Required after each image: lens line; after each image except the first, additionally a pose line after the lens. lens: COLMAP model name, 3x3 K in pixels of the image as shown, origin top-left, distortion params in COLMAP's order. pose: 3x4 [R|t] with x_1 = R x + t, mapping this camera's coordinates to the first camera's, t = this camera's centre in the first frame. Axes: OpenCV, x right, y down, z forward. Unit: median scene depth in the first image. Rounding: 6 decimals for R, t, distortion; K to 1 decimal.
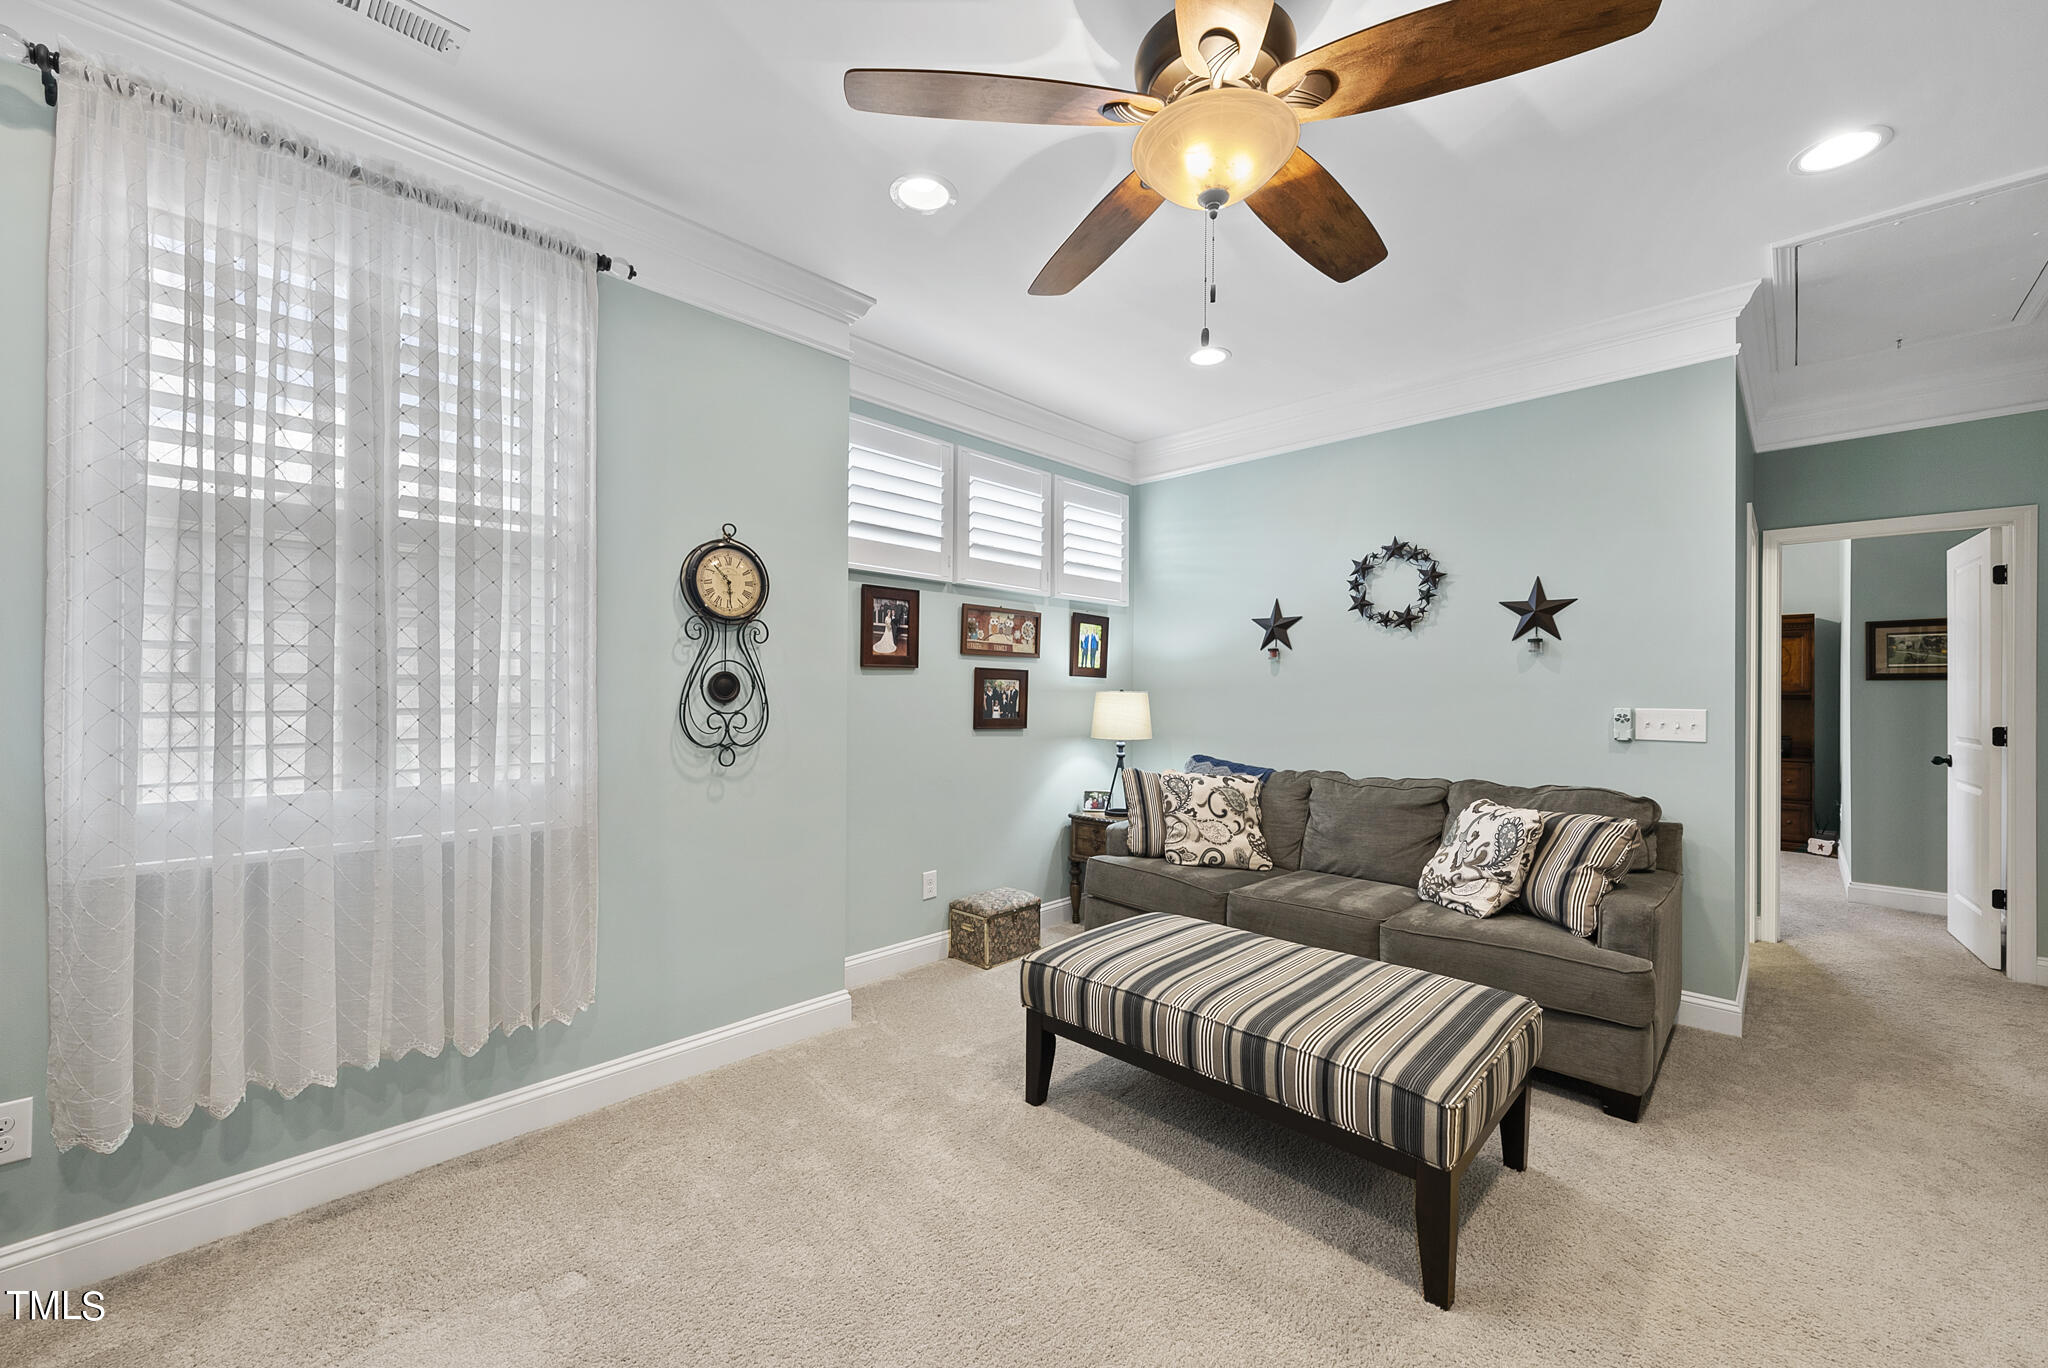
lens RADIAL K [[802.5, 0, 1004.7], [0, 802.5, 684.9], [0, 0, 1]] dist [-0.005006, 0.000140]
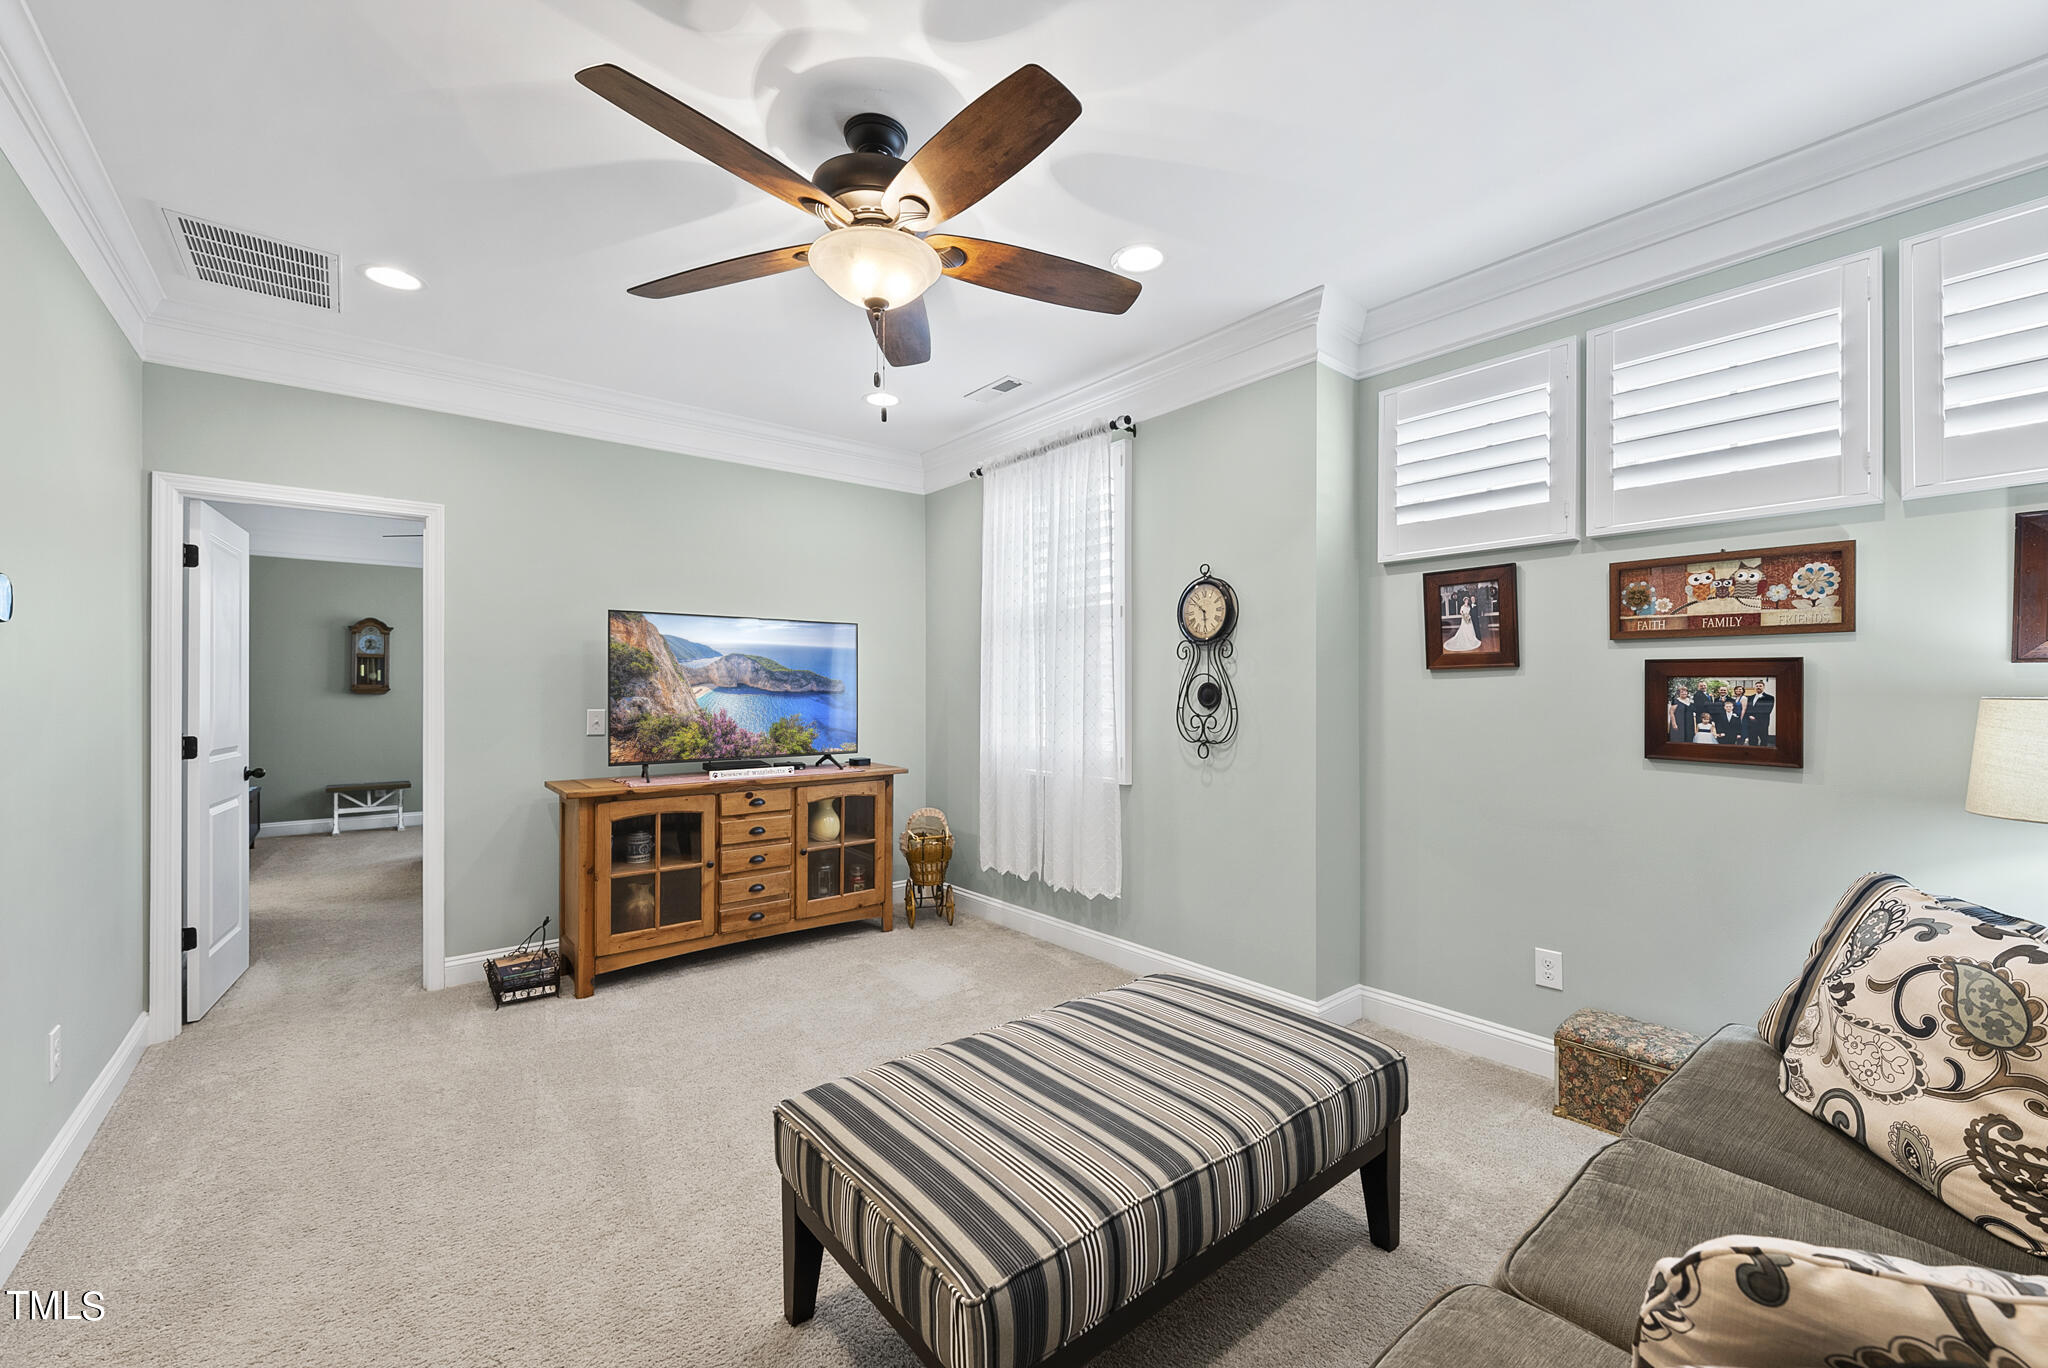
lens RADIAL K [[802.5, 0, 1039.5], [0, 802.5, 698.0], [0, 0, 1]] dist [-0.005006, 0.000140]
pose [[-0.095759, -0.003886, -0.995397, 0.679151], [0.006169, 0.999971, -0.004497, 0.008500], [0.995385, -0.006572, -0.095732, 0.634360]]
